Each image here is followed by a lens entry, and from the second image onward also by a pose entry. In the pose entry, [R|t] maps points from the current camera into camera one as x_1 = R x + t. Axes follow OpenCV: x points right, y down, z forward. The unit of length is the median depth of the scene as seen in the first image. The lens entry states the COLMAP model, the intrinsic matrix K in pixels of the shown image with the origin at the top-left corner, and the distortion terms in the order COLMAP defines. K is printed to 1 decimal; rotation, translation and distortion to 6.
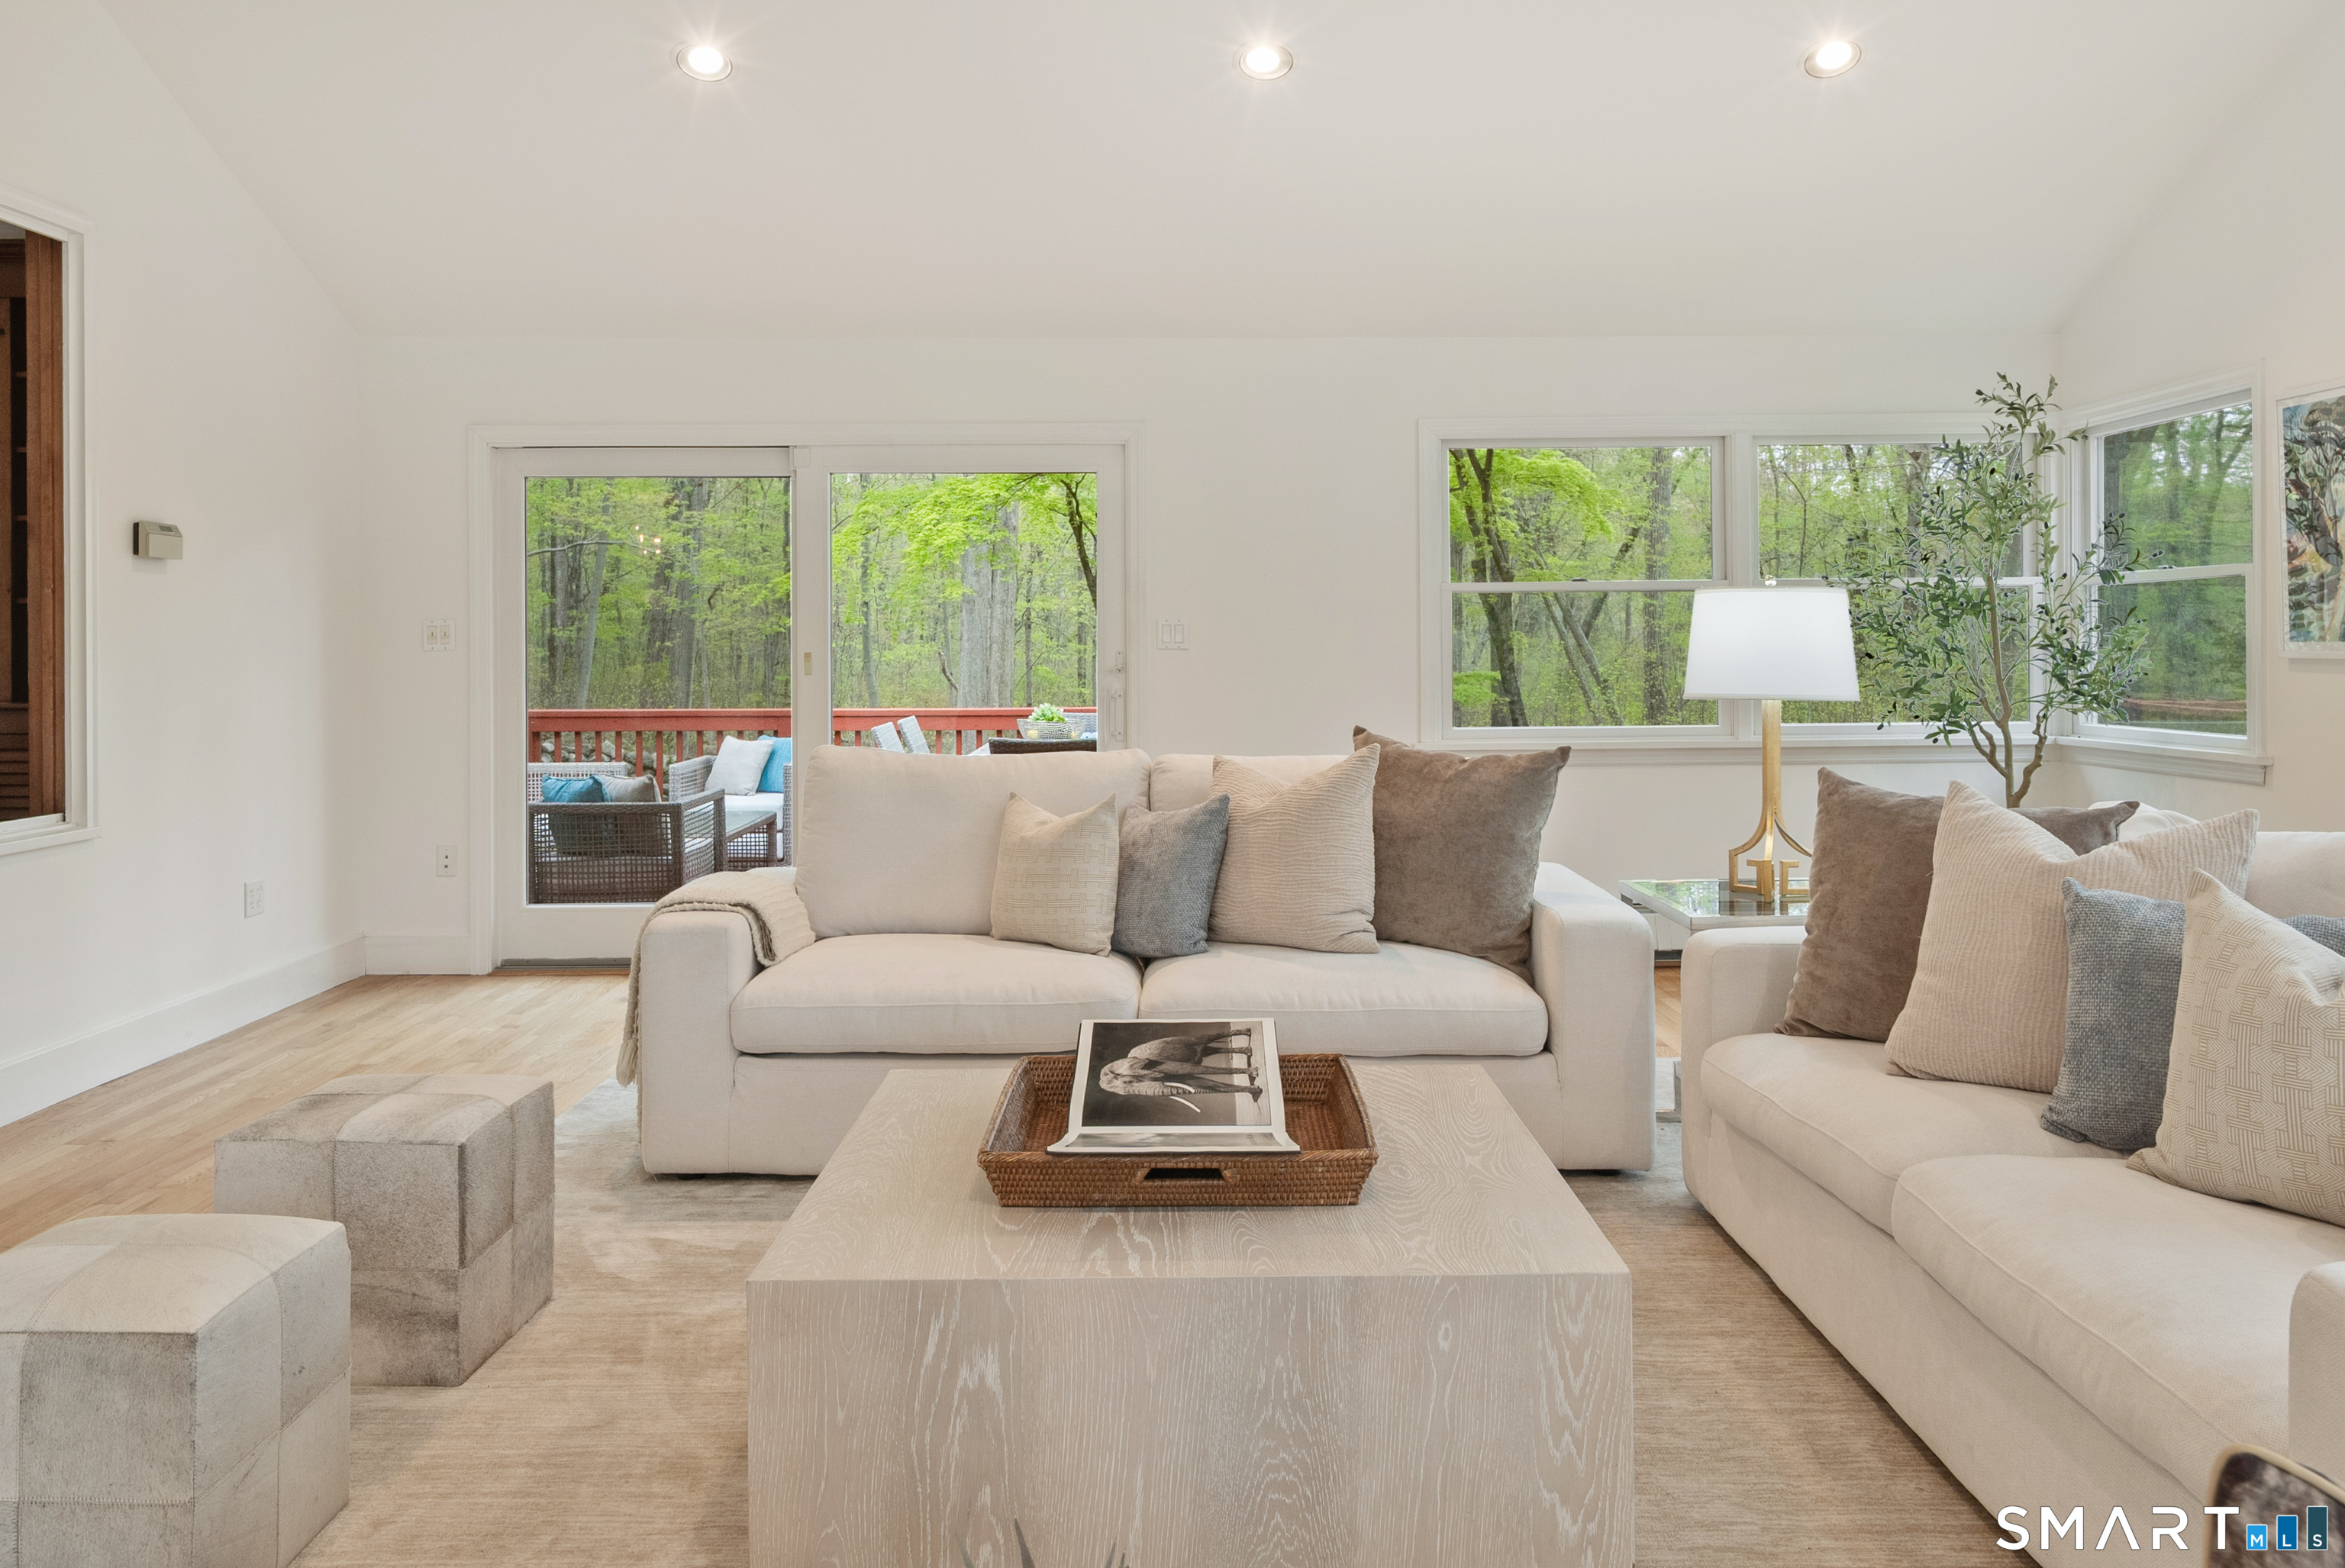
lens RADIAL K [[1765.1, 0, 1174.6], [0, 1765.1, 664.5], [0, 0, 1]] dist [0.000508, -0.001885]
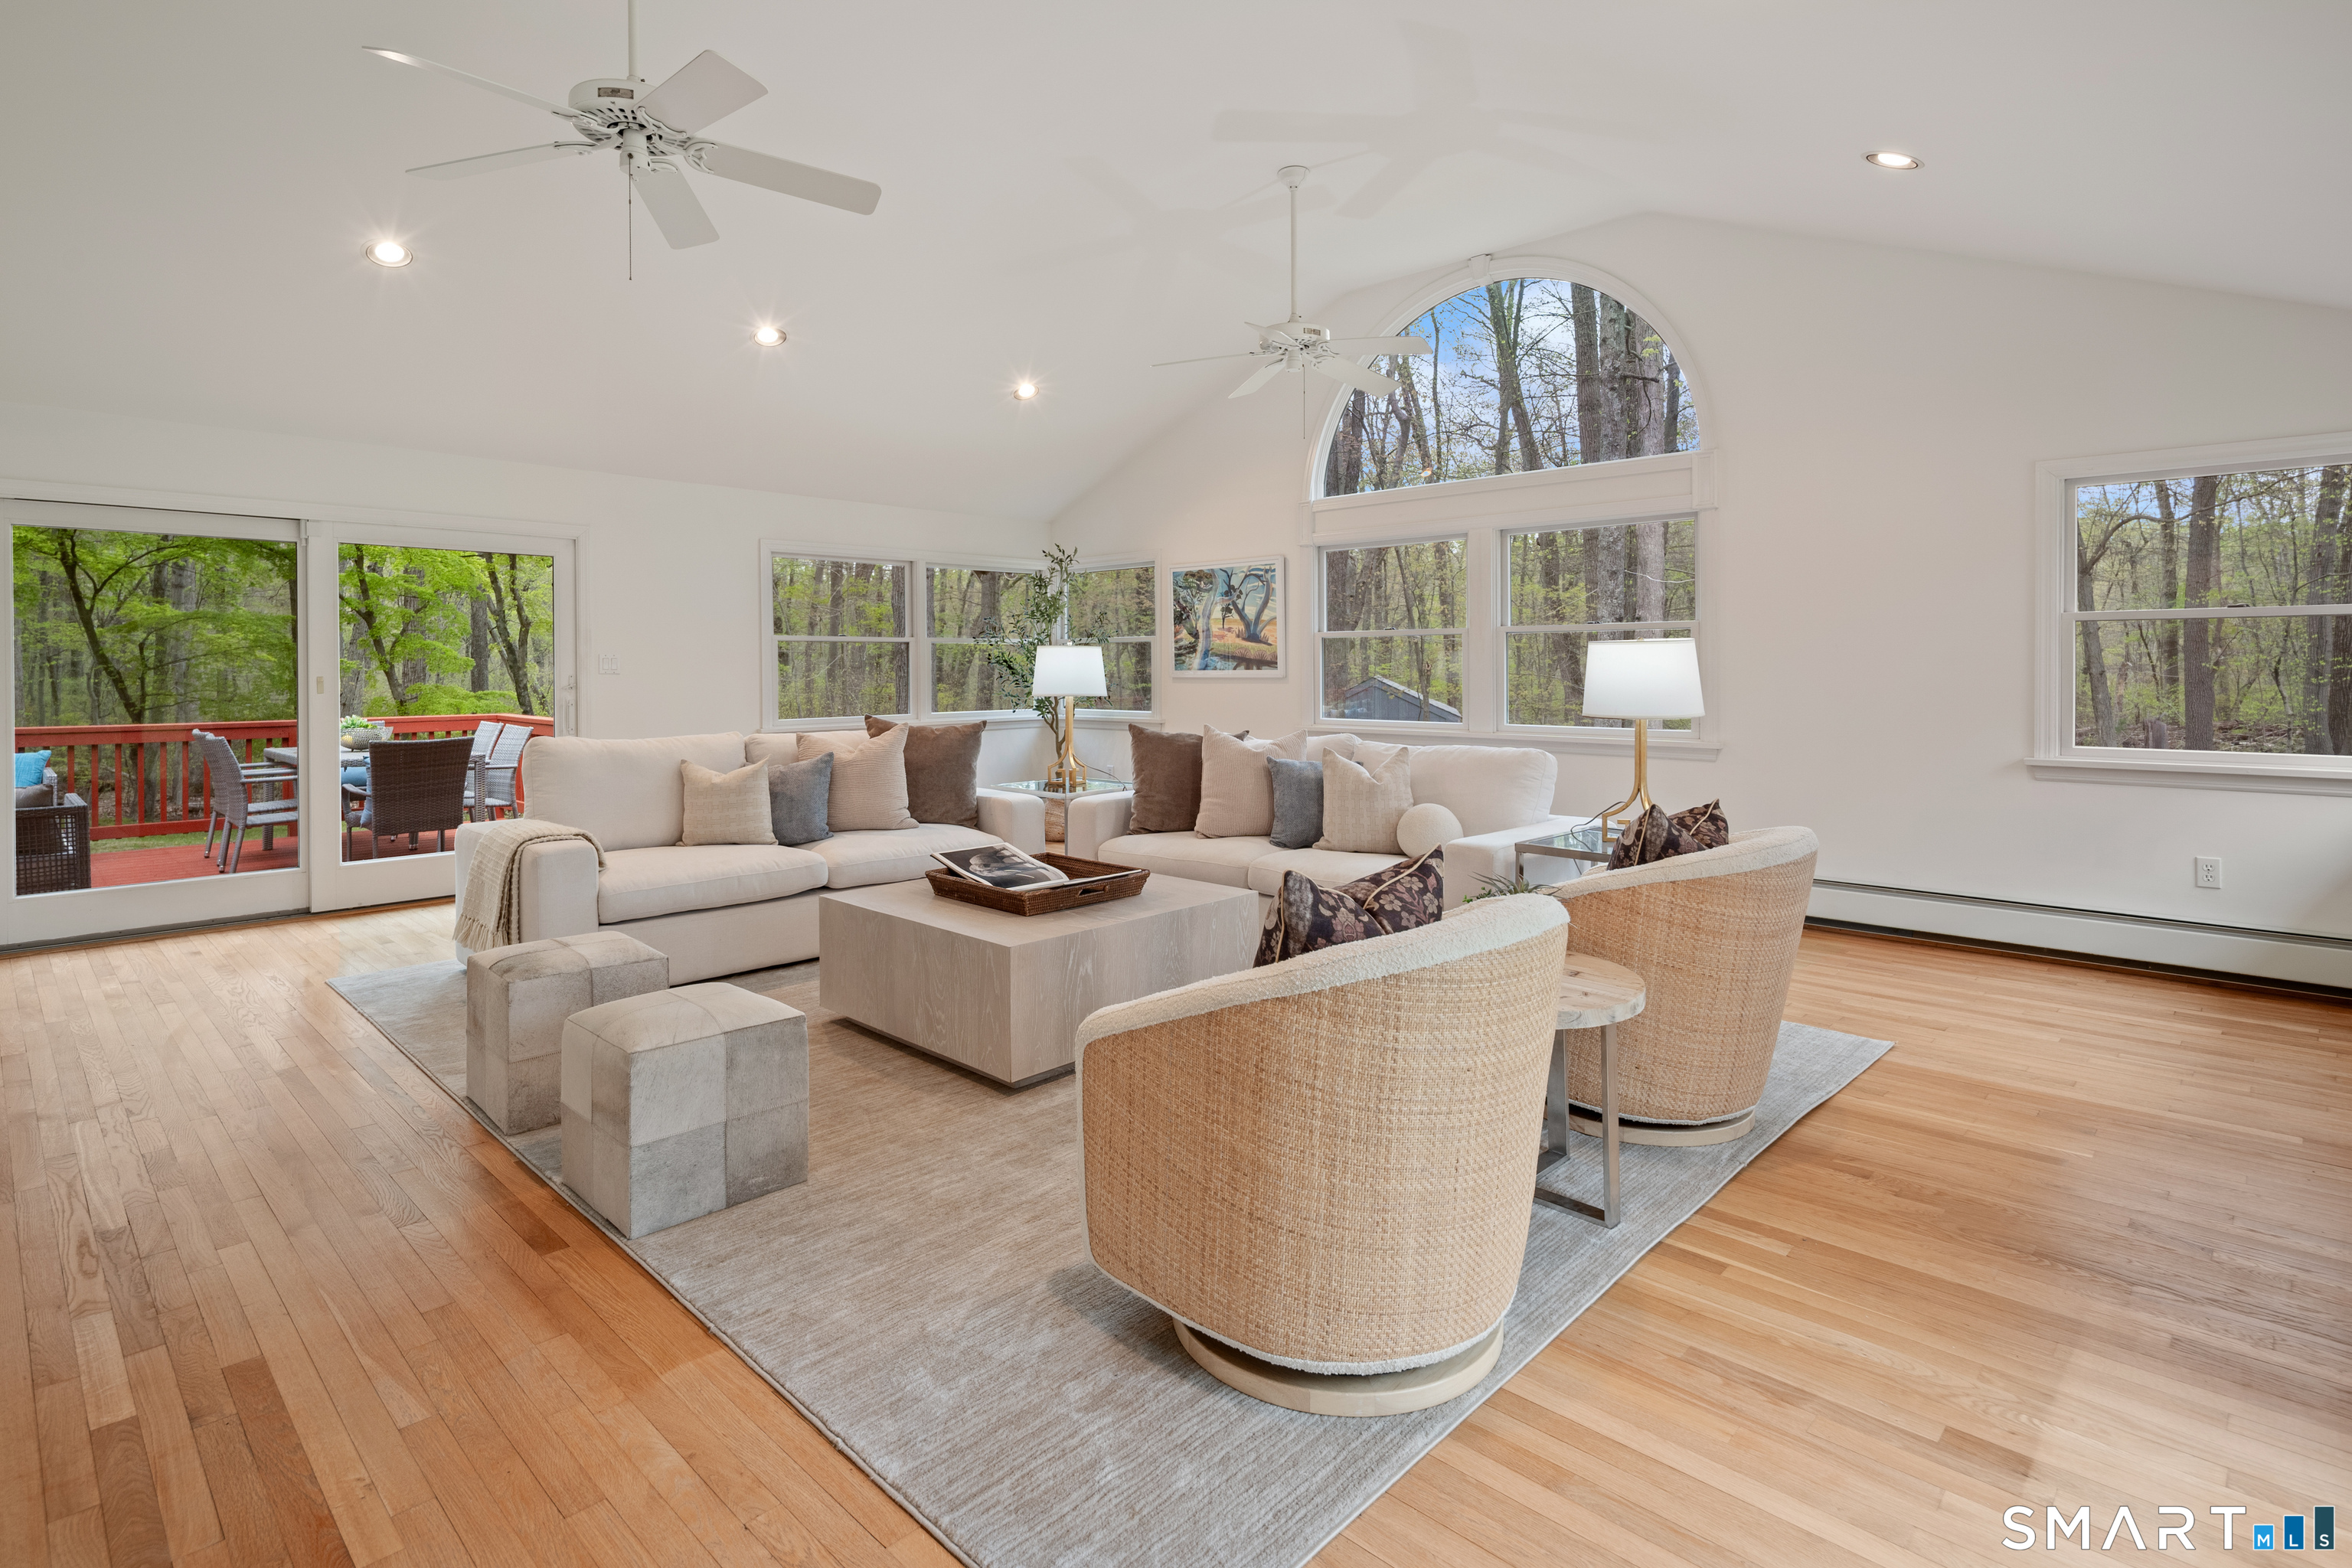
lens RADIAL K [[1160.3, 0, 1171.4], [0, 1160.3, 670.5], [0, 0, 1]] dist [0.001236, 0.000098]
pose [[0.702426, 0.000366, 0.711756, -0.590791], [0.007306, 0.999943, -0.007725, -0.000416], [-0.711719, 0.010626, 0.702384, -0.113800]]
